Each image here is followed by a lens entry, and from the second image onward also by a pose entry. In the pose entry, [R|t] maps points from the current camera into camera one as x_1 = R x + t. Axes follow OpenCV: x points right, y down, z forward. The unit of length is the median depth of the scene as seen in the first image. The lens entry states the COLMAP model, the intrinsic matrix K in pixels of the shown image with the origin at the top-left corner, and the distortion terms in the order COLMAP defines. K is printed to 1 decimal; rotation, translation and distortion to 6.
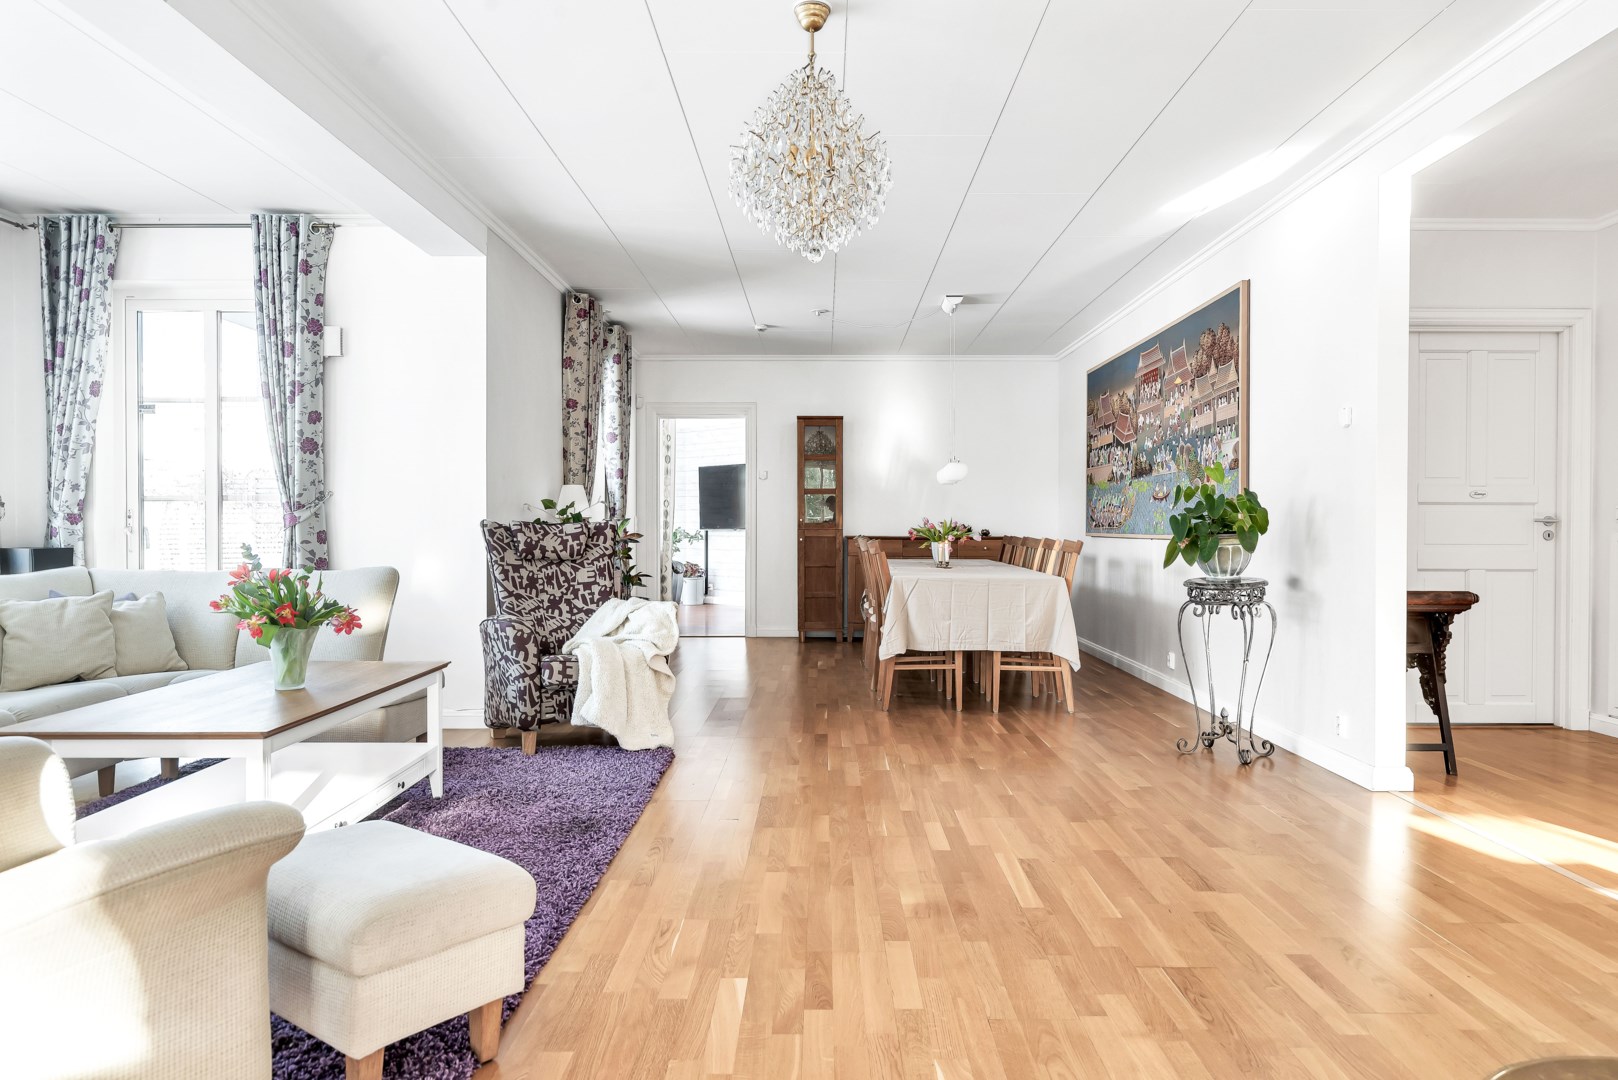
lens RADIAL K [[857.5, 0, 809.0], [0, 857.5, 540.0], [0, 0, 1]] dist [0.000661, 0.000056]
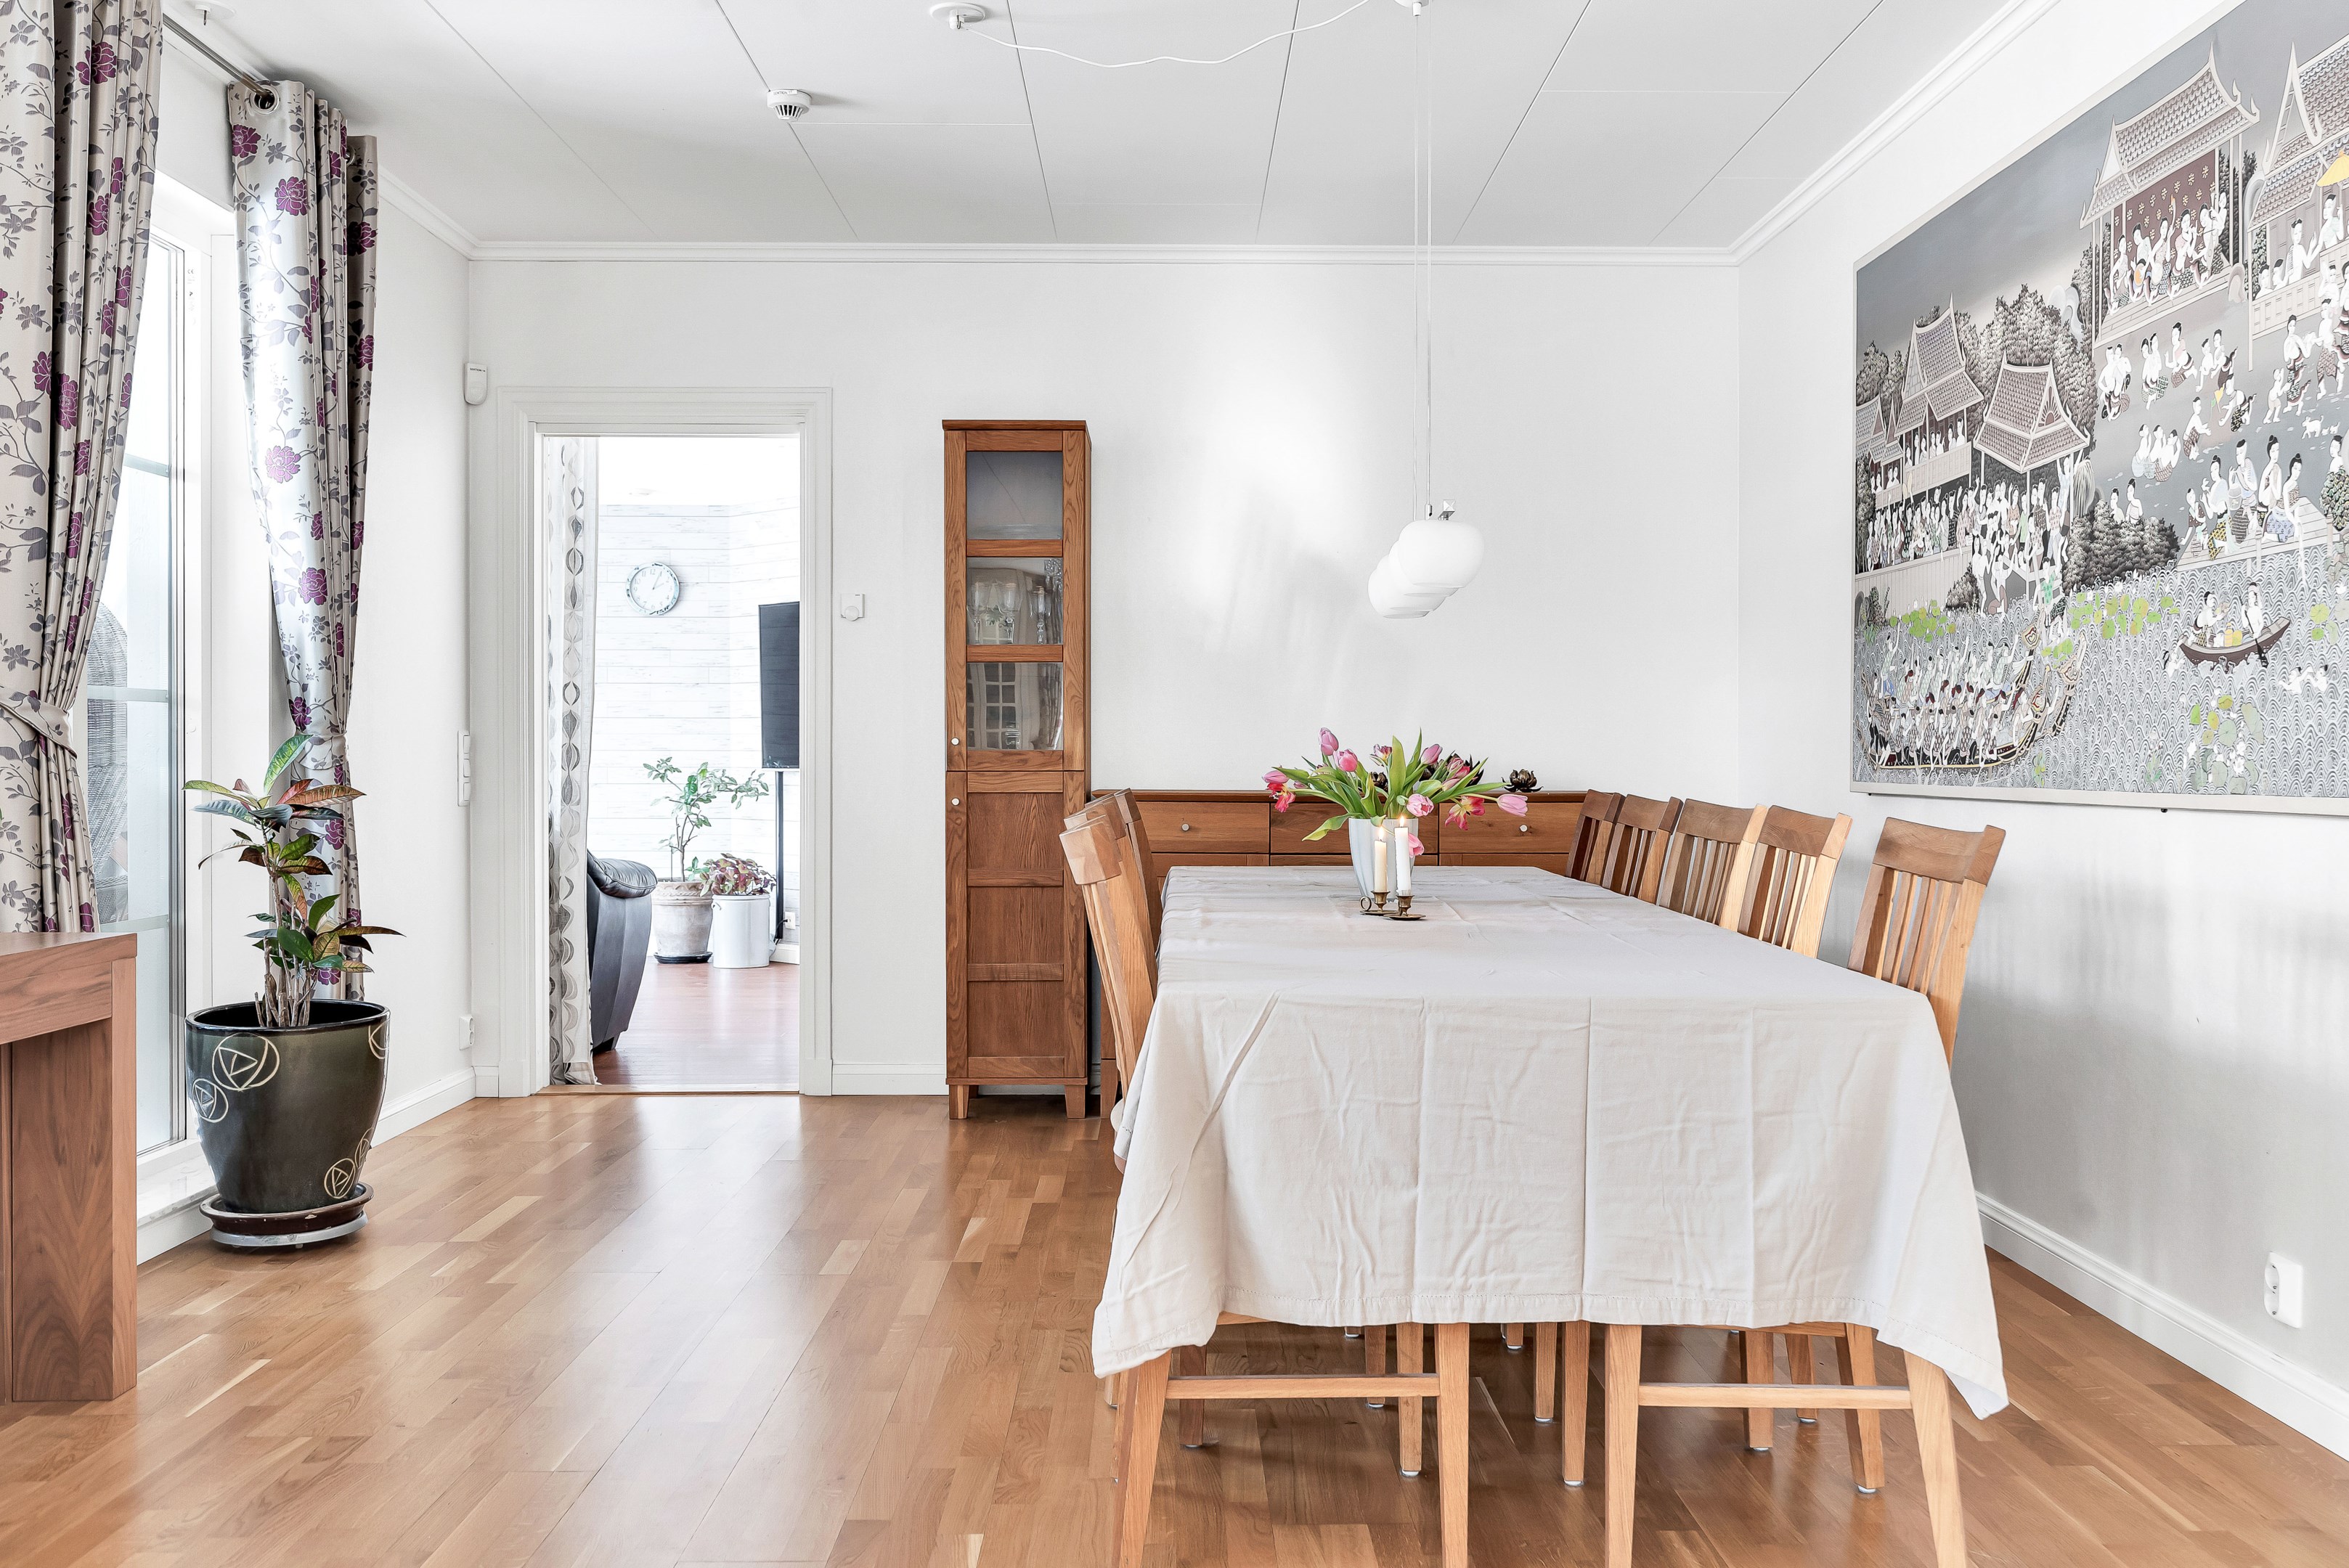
lens RADIAL K [[1575.0, 0, 1174.5], [0, 1575.0, 784.0], [0, 0, 1]] dist [-0.000747, 0.000415]
pose [[0.999931, -0.000048, 0.011750, 0.077300], [0.000056, 1.000000, -0.000644, -0.008123], [-0.011750, 0.000645, 0.999931, 0.470416]]
